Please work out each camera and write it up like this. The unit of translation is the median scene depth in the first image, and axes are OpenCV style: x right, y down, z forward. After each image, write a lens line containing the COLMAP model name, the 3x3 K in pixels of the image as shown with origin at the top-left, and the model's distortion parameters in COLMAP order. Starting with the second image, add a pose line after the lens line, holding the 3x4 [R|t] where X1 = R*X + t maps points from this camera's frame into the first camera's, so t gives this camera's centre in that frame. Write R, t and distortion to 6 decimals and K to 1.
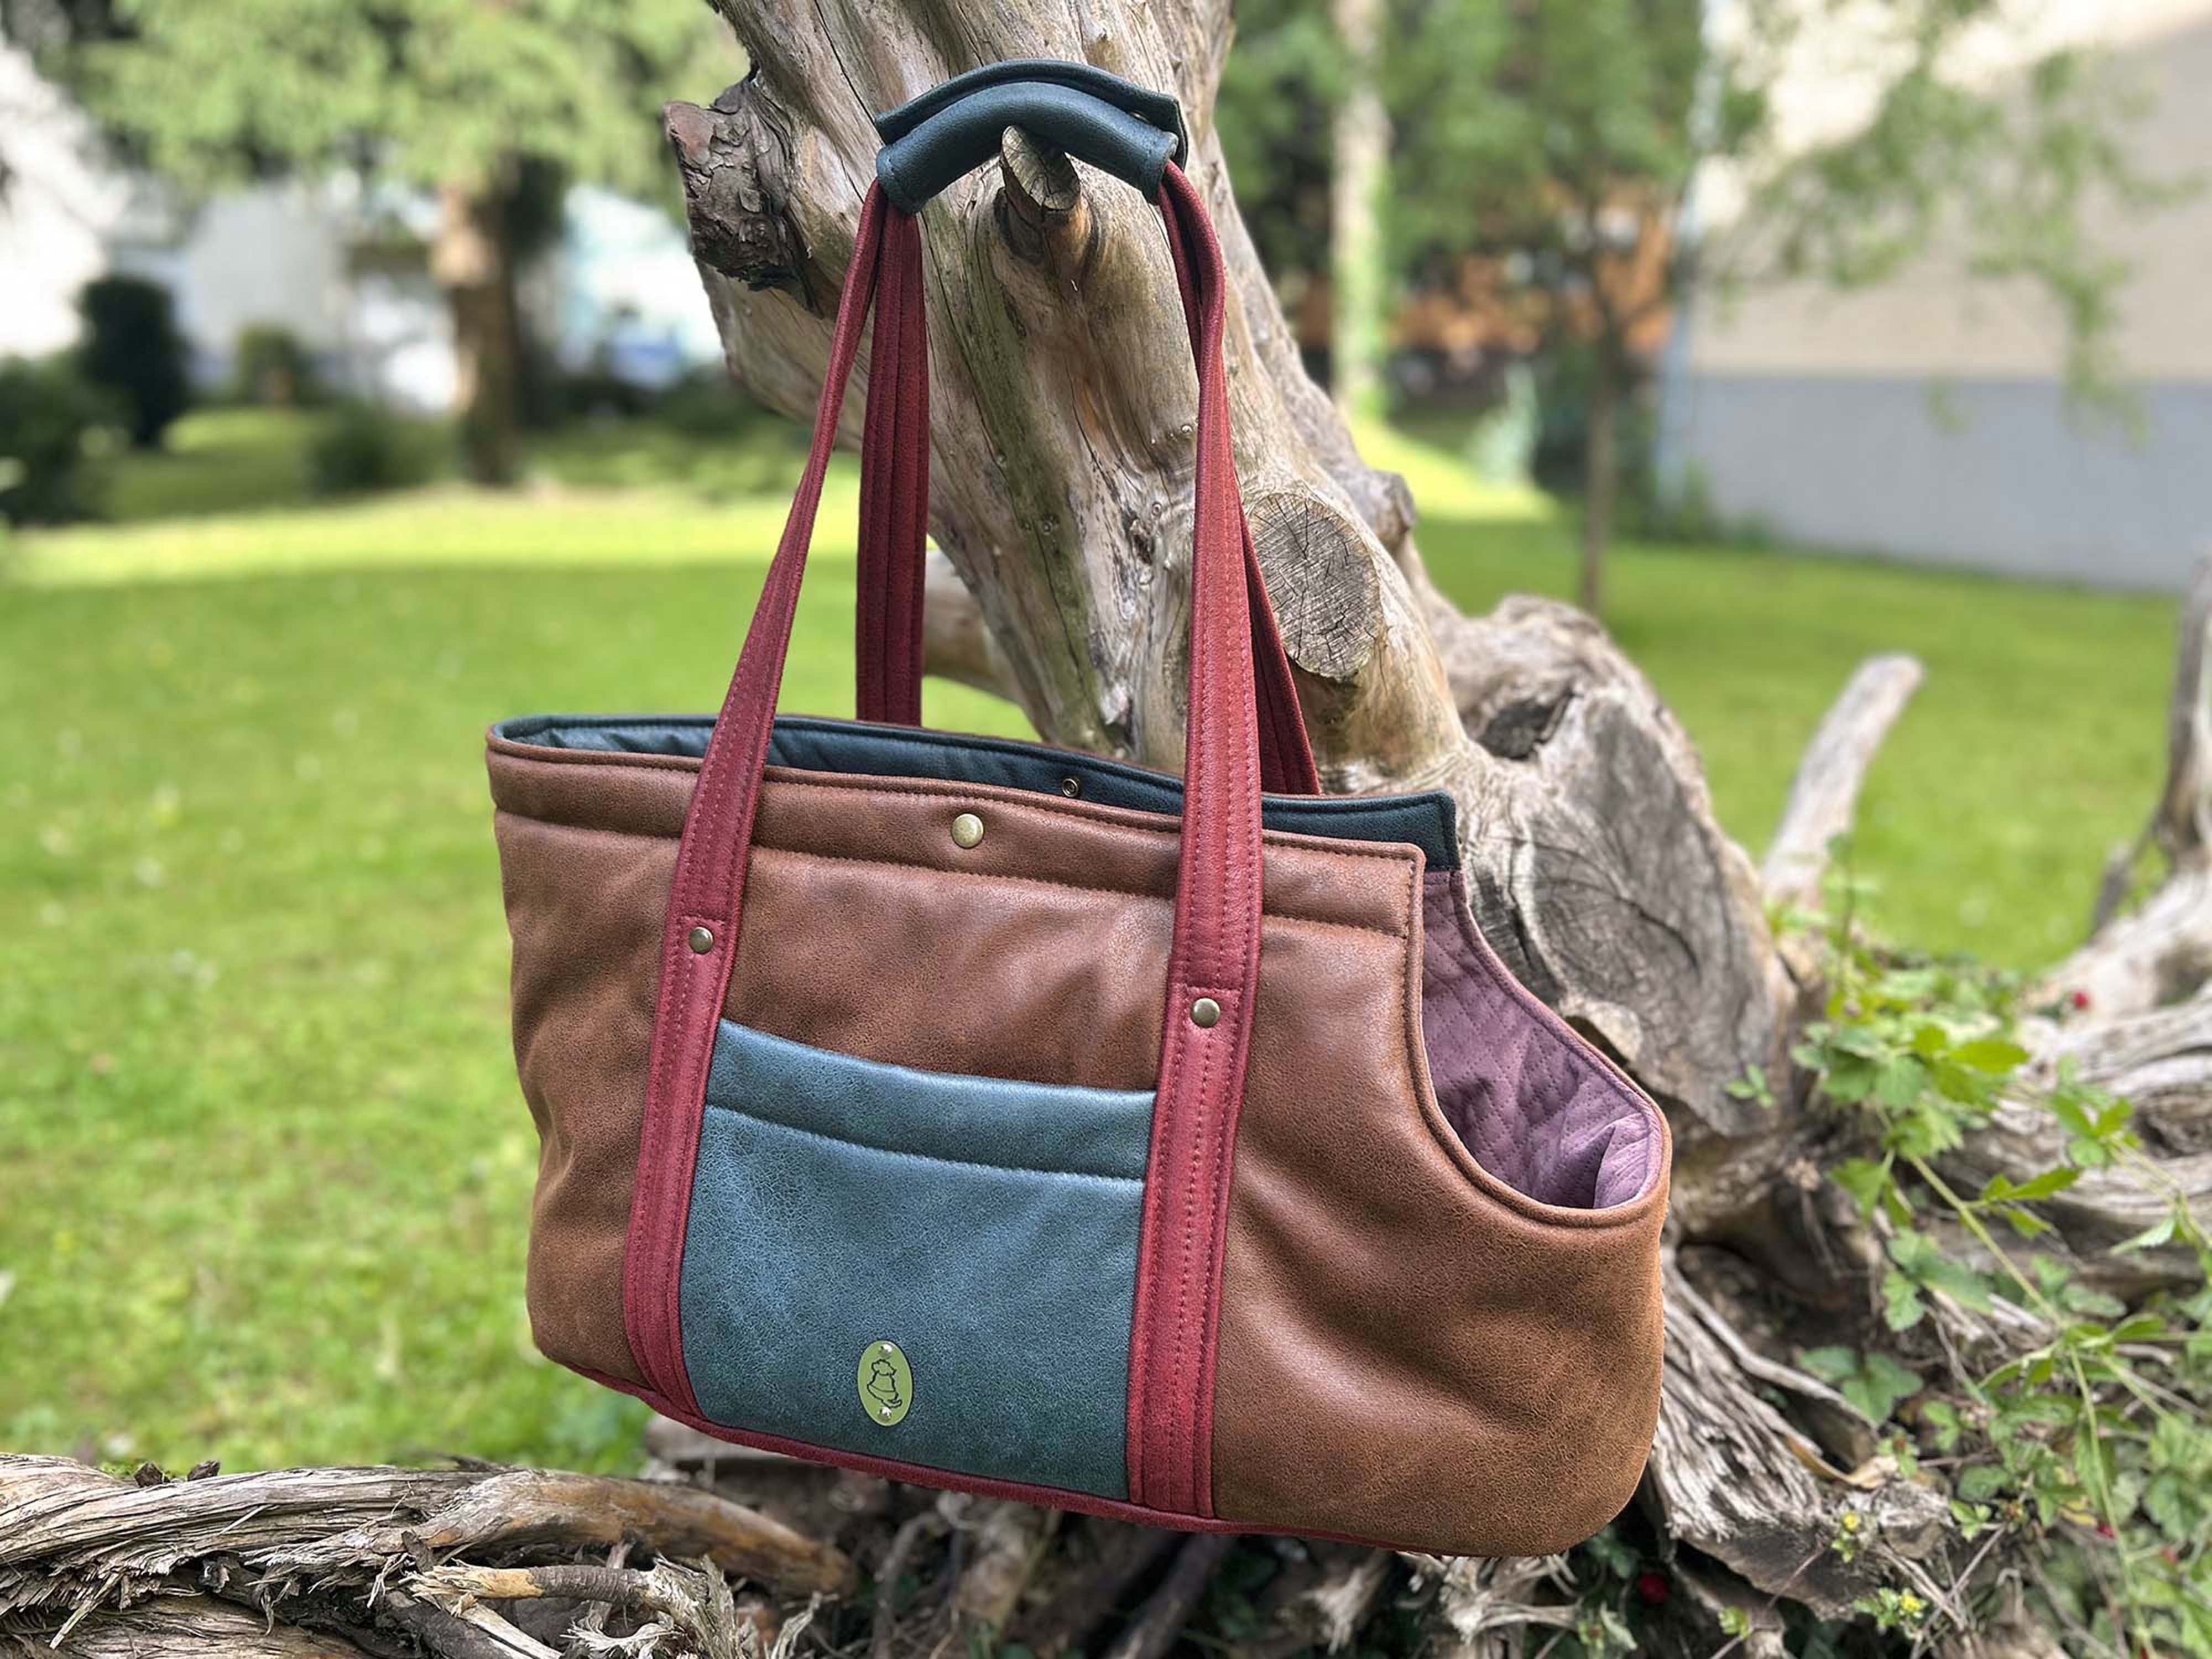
lens RADIAL K [[1810.8, 0, 1037.4], [0, 1810.8, 881.9], [0, 0, 1]] dist [-0.004069, 0.004745]
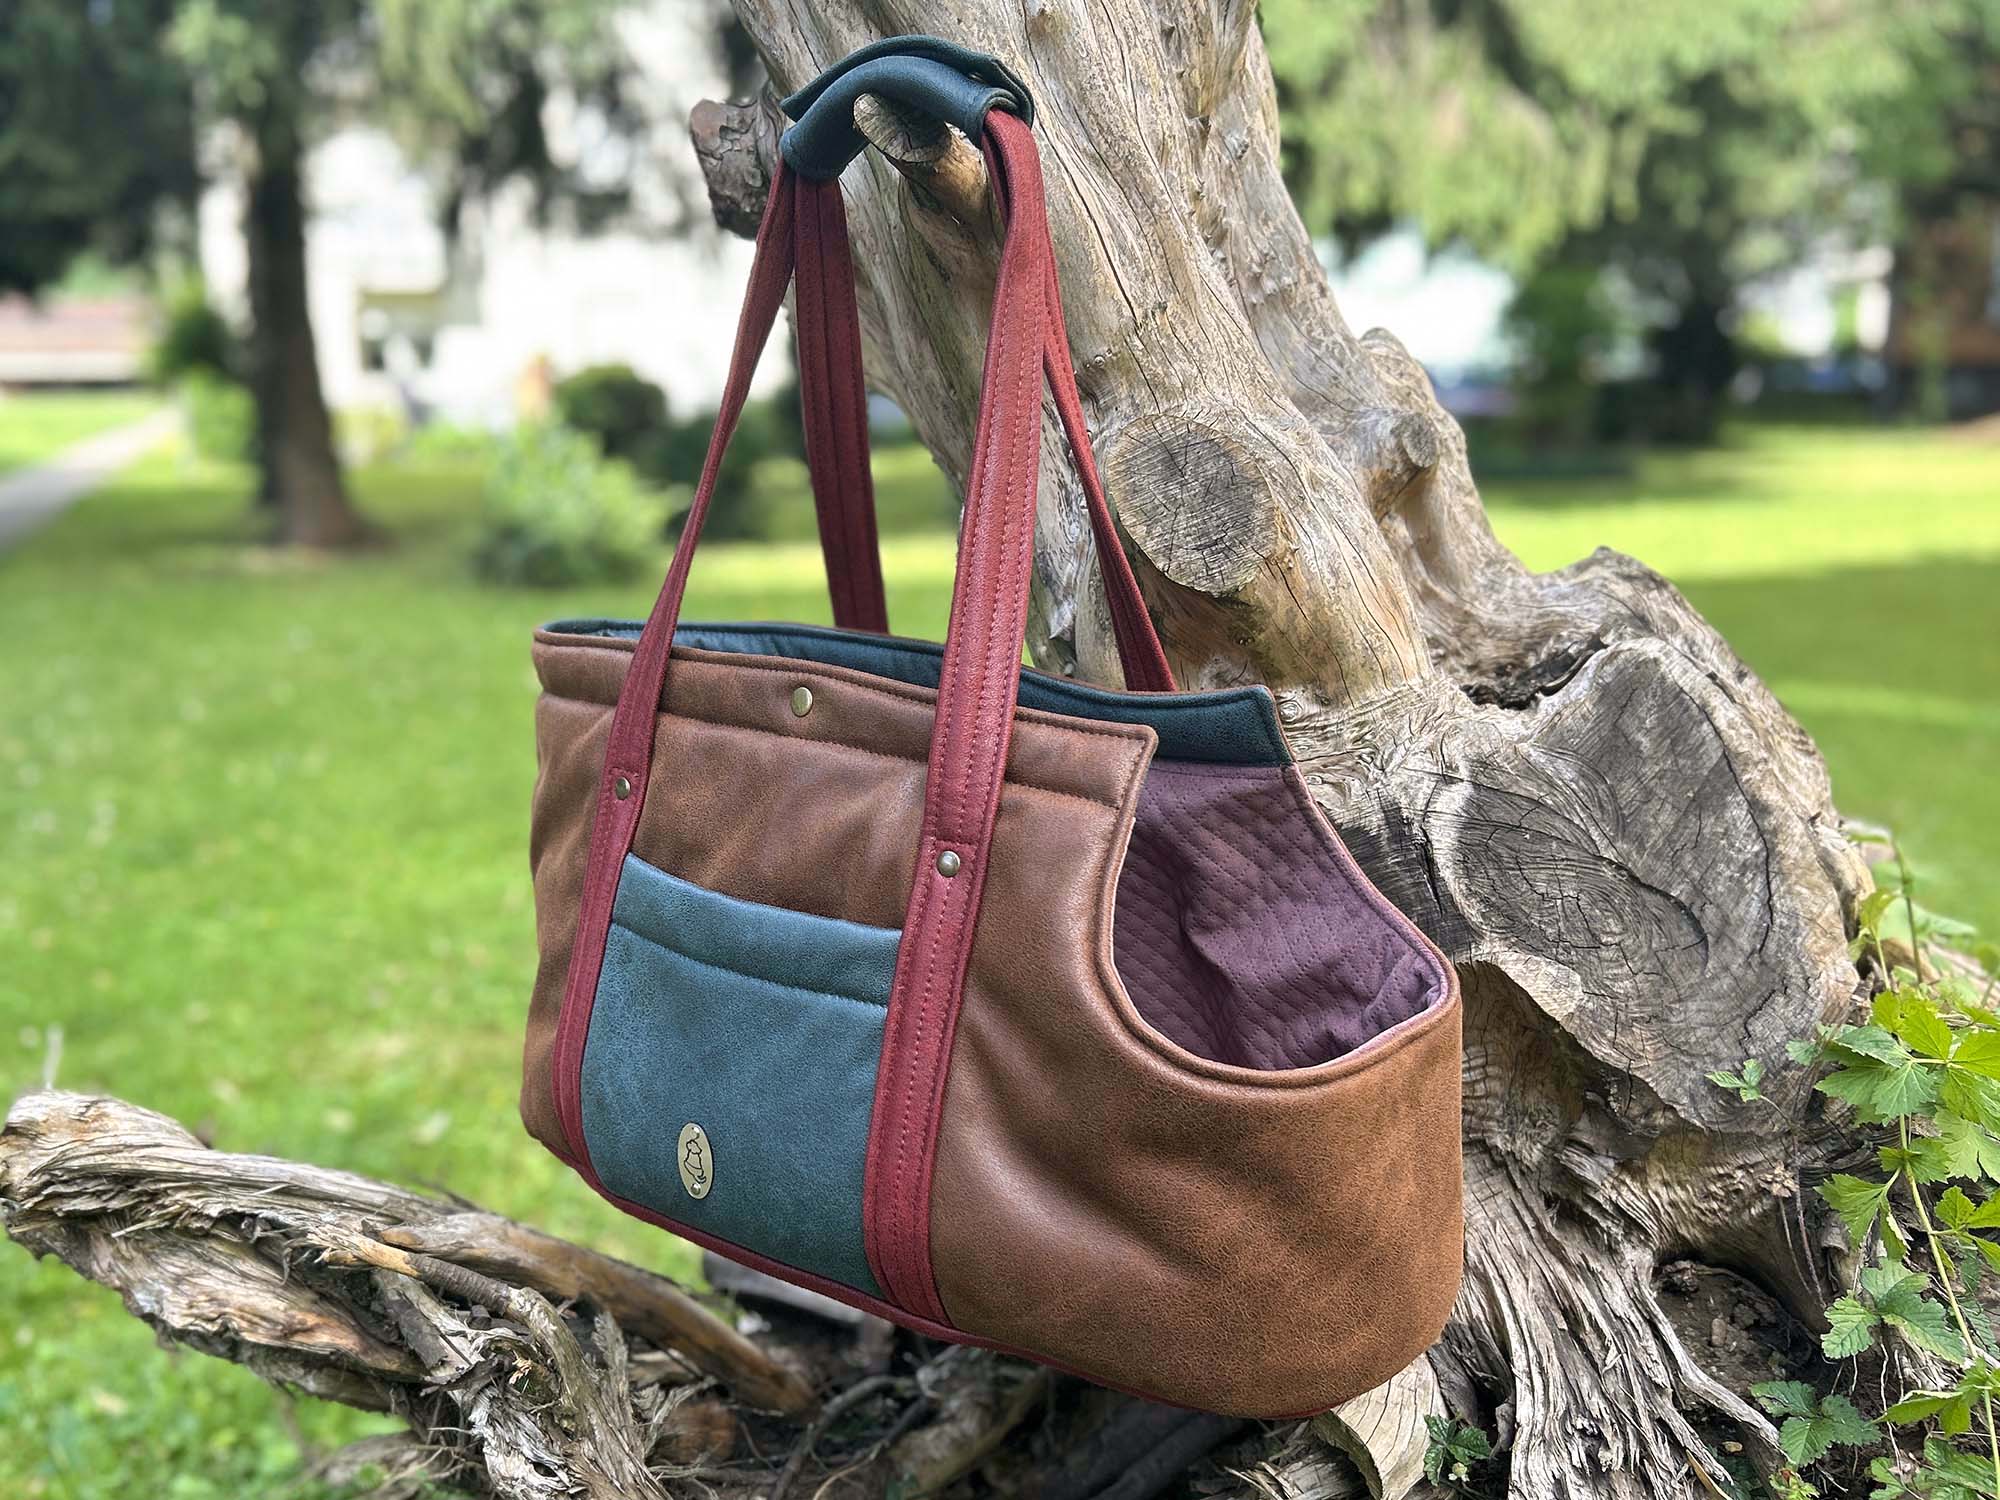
lens RADIAL K [[1863.6, 0, 797.9], [0, 1863.6, 840.3], [0, 0, 1]] dist [-0.010557, -0.003324]
pose [[0.889474, 0.091335, -0.447766, 0.413225], [-0.112006, 0.993509, -0.019841, 0.071148], [0.443048, 0.067800, 0.893931, -0.048495]]
